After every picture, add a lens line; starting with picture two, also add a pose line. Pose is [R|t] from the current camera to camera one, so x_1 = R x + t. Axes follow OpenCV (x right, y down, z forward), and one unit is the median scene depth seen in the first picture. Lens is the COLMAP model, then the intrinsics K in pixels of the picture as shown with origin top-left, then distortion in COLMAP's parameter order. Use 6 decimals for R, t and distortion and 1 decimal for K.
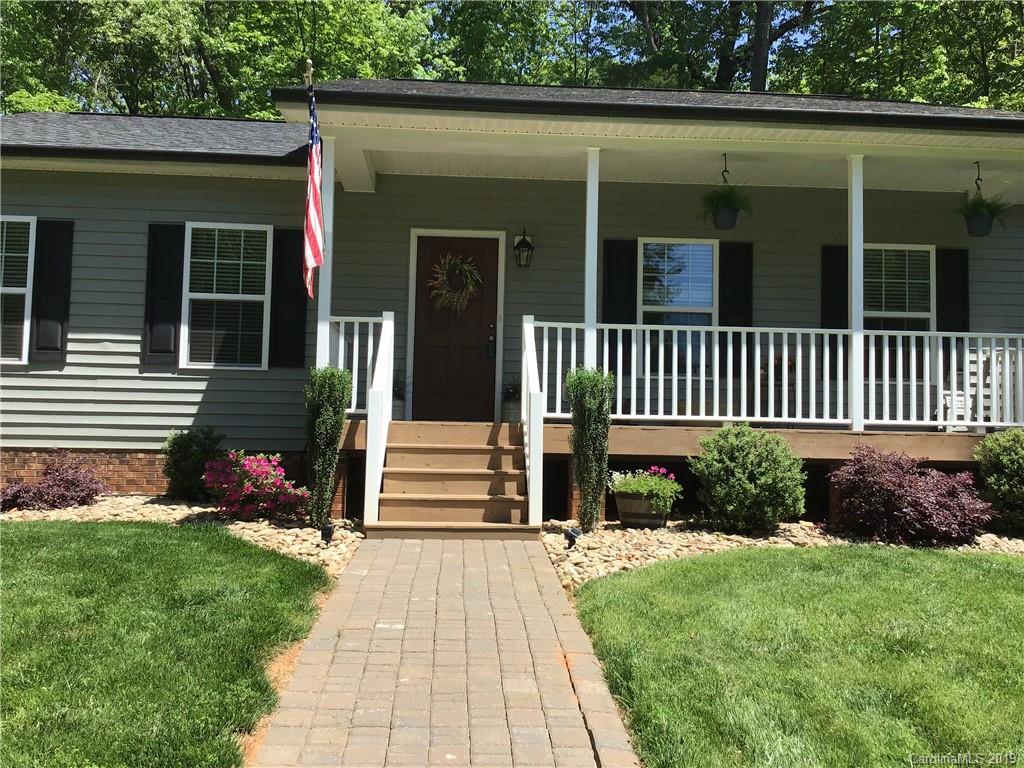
lens RADIAL K [[917.1, 0, 512.0], [0, 917.1, 384.0], [0, 0, 1]] dist [0.062253, -0.011972]
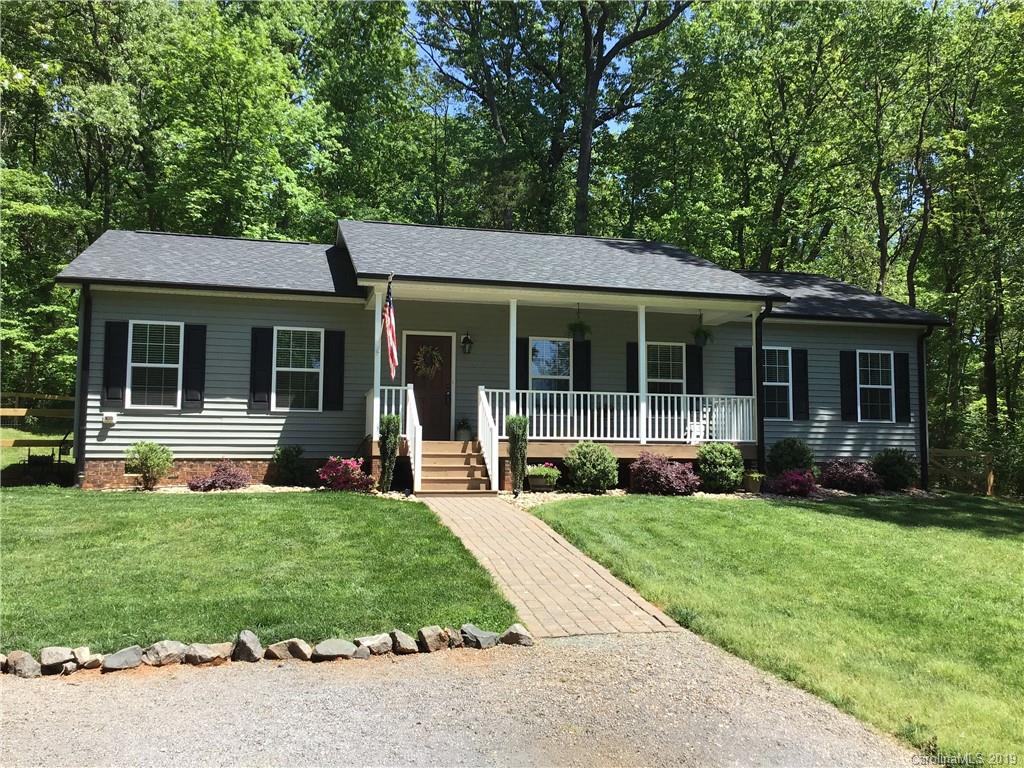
lens RADIAL K [[917.1, 0, 512.0], [0, 917.1, 384.0], [0, 0, 1]] dist [0.062253, -0.011972]
pose [[0.982255, 0.004118, 0.187505, -0.281813], [-0.000304, 0.999793, -0.020364, -0.038973], [-0.187550, 0.019946, 0.982053, -0.912028]]
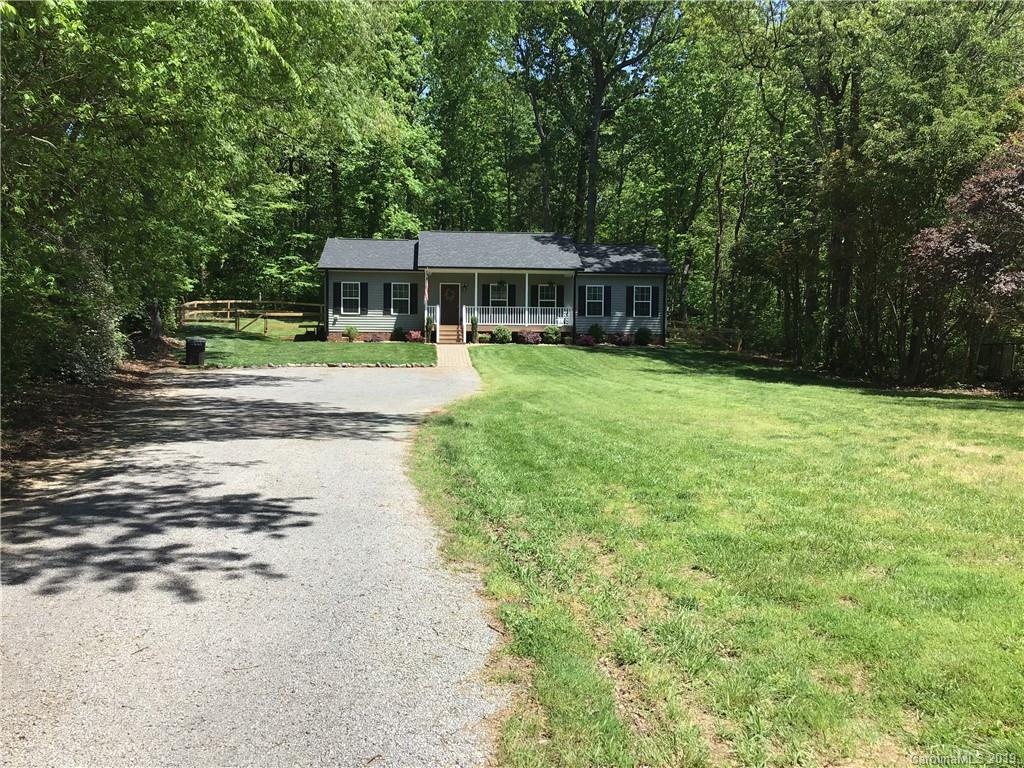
lens RADIAL K [[917.1, 0, 512.0], [0, 917.1, 384.0], [0, 0, 1]] dist [0.062253, -0.011972]
pose [[0.999657, -0.011838, 0.023380, 0.164734], [0.009382, 0.994691, 0.102474, -0.163333], [-0.024469, -0.102219, 0.994461, -4.336658]]
